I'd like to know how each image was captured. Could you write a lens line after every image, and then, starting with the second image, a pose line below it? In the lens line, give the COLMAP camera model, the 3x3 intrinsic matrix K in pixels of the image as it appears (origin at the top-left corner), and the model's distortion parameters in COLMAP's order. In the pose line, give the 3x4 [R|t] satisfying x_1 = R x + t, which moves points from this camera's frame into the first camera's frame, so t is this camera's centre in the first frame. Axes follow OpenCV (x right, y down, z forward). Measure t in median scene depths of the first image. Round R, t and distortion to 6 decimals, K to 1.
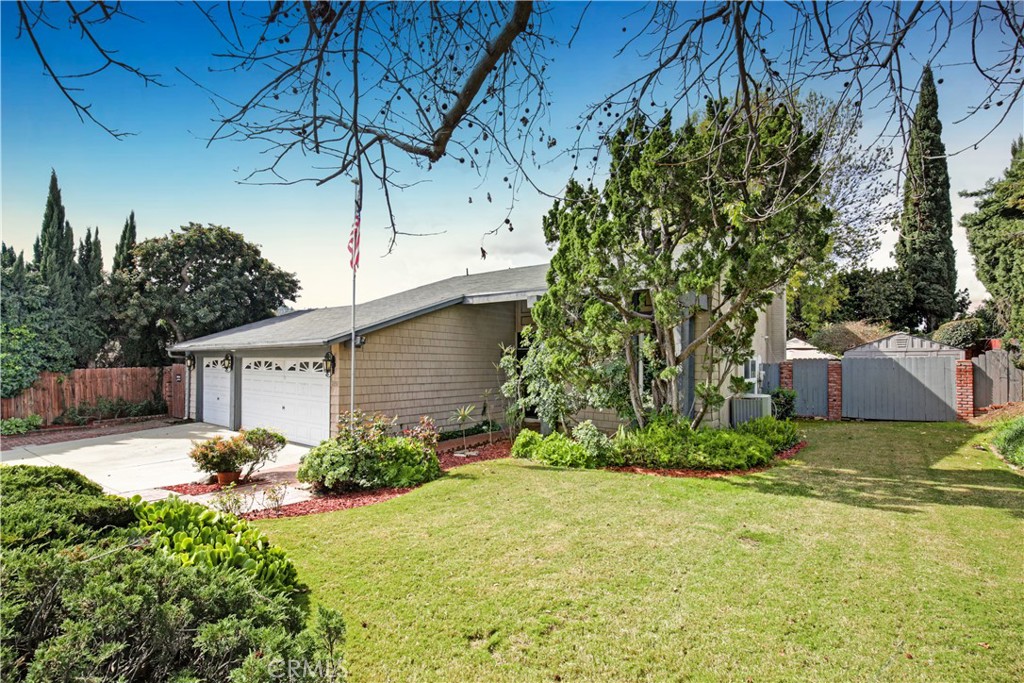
lens RADIAL K [[470.5, 0, 508.8], [0, 470.5, 344.2], [0, 0, 1]] dist [-0.036559, -0.000207]
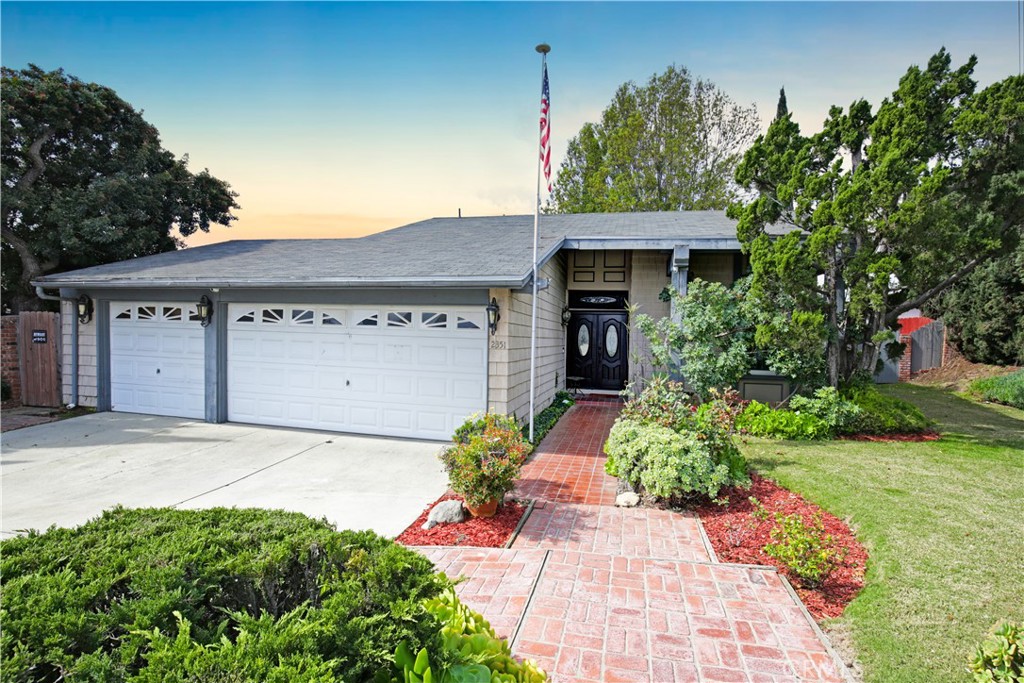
lens RADIAL K [[470.5, 0, 508.8], [0, 470.5, 344.2], [0, 0, 1]] dist [-0.036559, -0.000207]
pose [[0.909152, 0.011640, 0.416301, -0.447444], [-0.038493, 0.997679, 0.056168, 0.031121], [-0.414681, -0.067090, 0.907490, 0.269229]]
